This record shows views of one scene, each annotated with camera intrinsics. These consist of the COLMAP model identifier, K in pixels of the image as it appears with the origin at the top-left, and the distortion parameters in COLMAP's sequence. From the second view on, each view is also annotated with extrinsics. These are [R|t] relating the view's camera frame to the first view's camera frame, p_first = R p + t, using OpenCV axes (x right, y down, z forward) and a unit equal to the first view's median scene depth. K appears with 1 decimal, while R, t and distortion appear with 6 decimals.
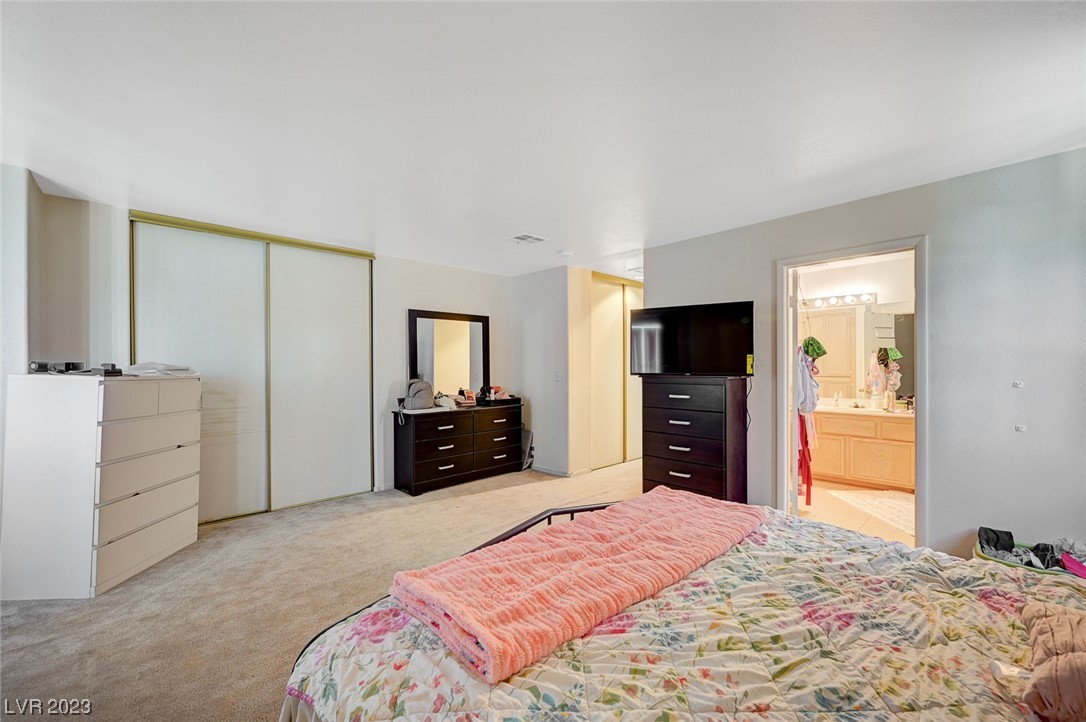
lens RADIAL K [[439.4, 0, 544.4], [0, 439.4, 365.7], [0, 0, 1]] dist [-0.000593, -0.000122]
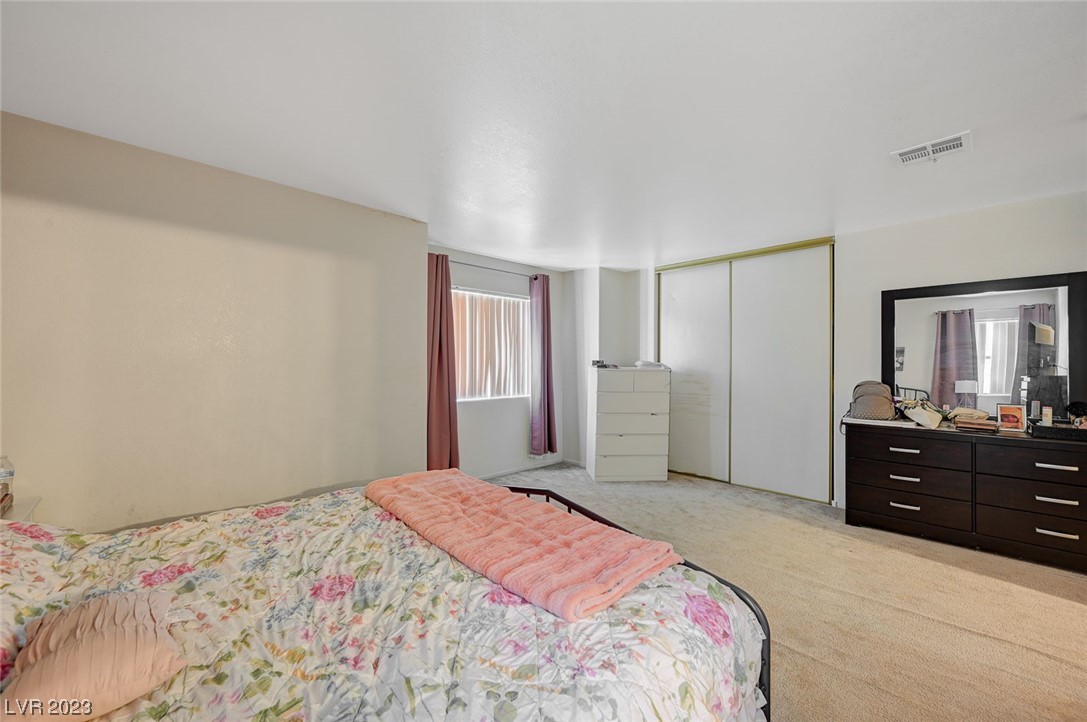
lens RADIAL K [[429.2, 0, 546.9], [0, 429.2, 364.7], [0, 0, 1]] dist [-0.000875, -0.000124]
pose [[0.000597, 0.005966, -0.999982, 0.558435], [-0.005164, 0.999969, 0.005962, 0.000611], [0.999986, 0.005161, 0.000628, 0.499319]]
